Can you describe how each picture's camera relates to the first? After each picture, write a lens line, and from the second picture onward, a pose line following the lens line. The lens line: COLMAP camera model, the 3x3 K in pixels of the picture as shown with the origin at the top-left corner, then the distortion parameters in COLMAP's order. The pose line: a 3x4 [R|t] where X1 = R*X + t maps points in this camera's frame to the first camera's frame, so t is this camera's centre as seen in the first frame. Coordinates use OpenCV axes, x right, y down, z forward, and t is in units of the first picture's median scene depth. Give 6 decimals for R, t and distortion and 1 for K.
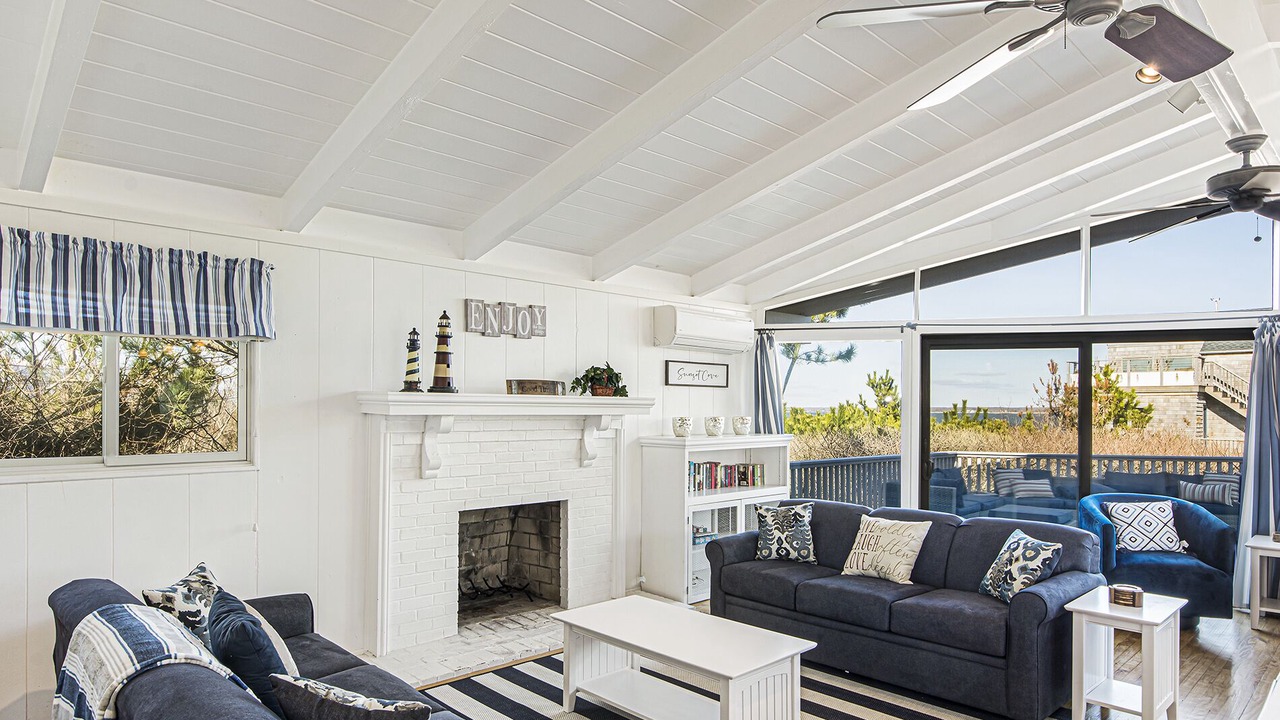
lens RADIAL K [[743.4, 0, 639.3], [0, 743.4, 403.6], [0, 0, 1]] dist [0.001951, -0.000005]
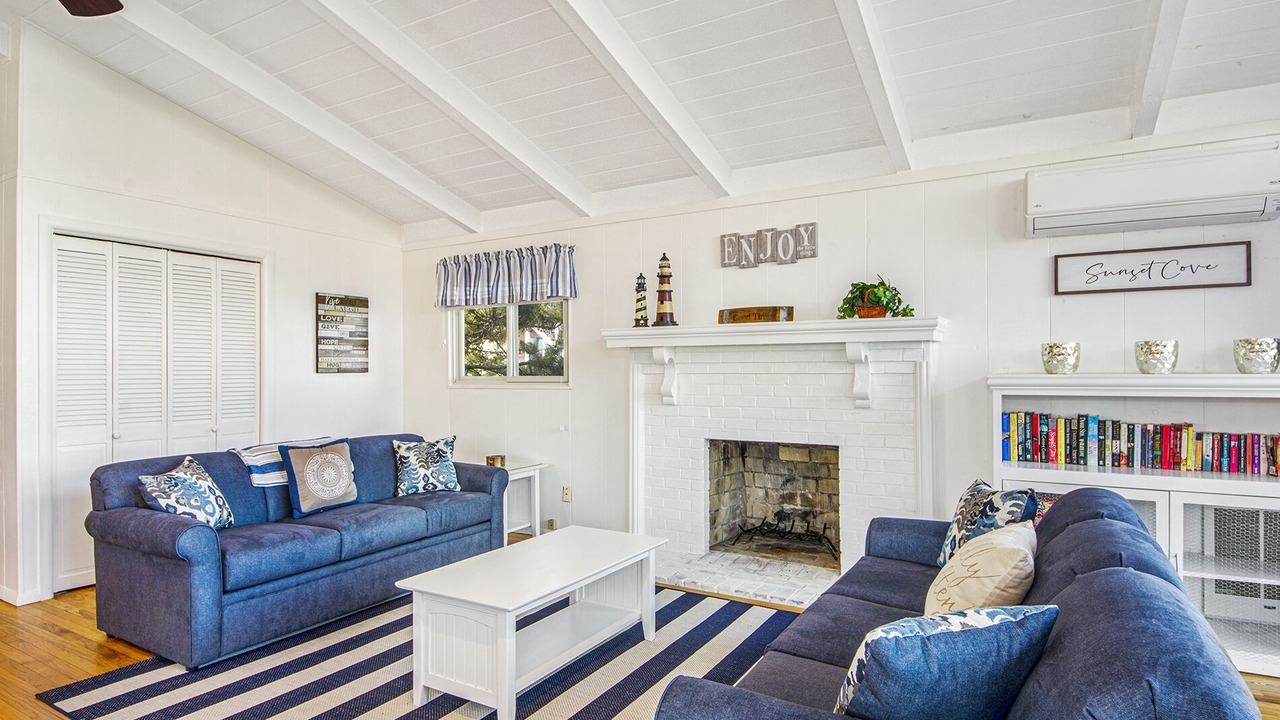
lens RADIAL K [[702.2, 0, 640.0], [0, 702.2, 360.0], [0, 0, 1]] dist [0.022350, -0.000240]
pose [[0.264353, -0.023508, -0.964139, 0.717745], [0.008857, 0.999720, -0.021947, 0.056239], [0.964385, -0.002737, 0.264487, 0.668136]]
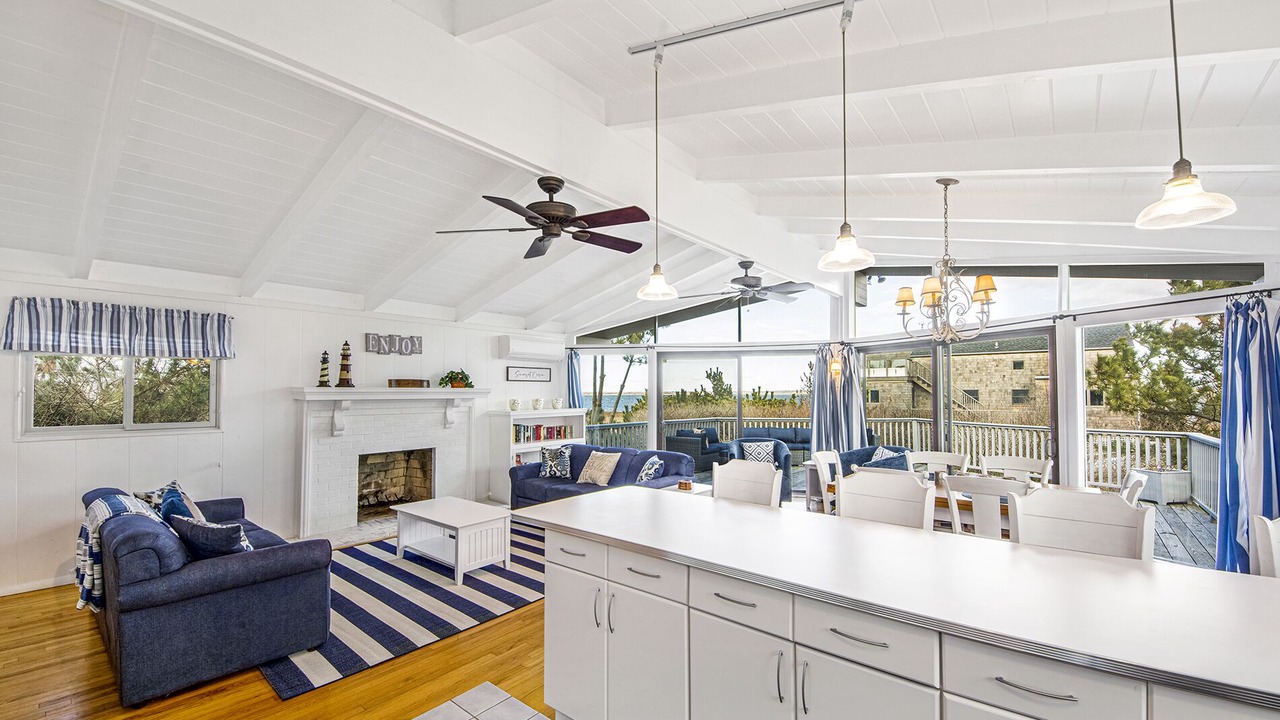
lens RADIAL K [[504.5, 0, 652.3], [0, 504.5, 375.5], [0, 0, 1]] dist [0.025832, -0.021167]
pose [[0.991604, -0.004668, 0.129227, 0.297027], [0.008154, 0.999616, -0.026466, -0.004254], [-0.129054, 0.027298, 0.991262, -0.286475]]
